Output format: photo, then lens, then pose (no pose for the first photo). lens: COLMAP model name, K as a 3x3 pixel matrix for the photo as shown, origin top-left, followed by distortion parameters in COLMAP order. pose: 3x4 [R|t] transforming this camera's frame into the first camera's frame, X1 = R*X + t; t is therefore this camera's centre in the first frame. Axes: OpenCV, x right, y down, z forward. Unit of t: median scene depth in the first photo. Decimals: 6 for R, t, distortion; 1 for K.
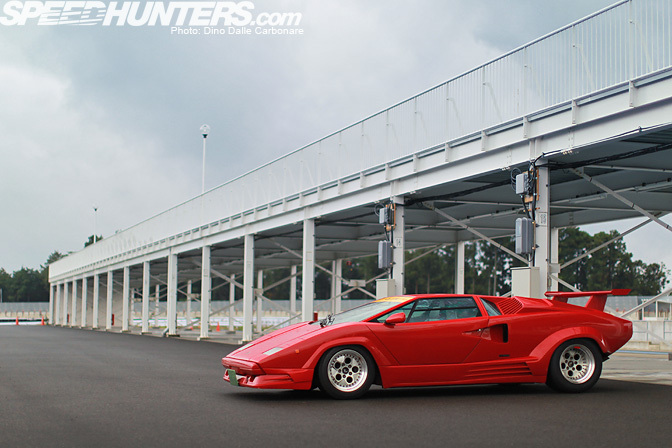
lens RADIAL K [[1249.0, 0, 335.9], [0, 1249.0, 223.9], [0, 0, 1]] dist [-0.018820, 0.000000]
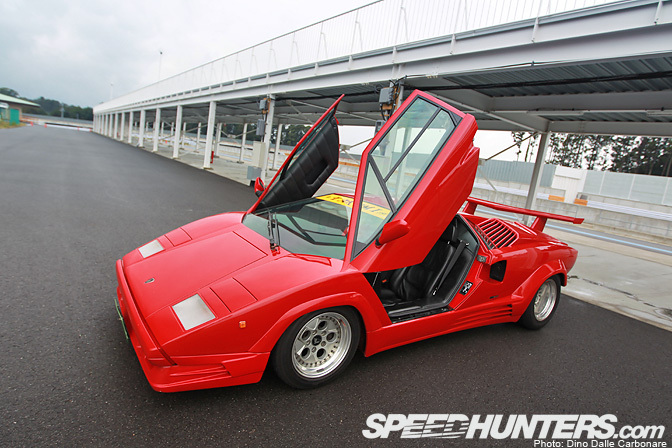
lens RADIAL K [[385.5, 0, 336.3], [0, 385.5, 221.1], [0, 0, 1]] dist [-0.039808, 0.000874]
pose [[0.943082, 0.071631, 0.324753, -0.025668], [-0.153377, 0.960154, 0.233625, 0.008566], [-0.295078, -0.270137, 0.916491, 0.445770]]
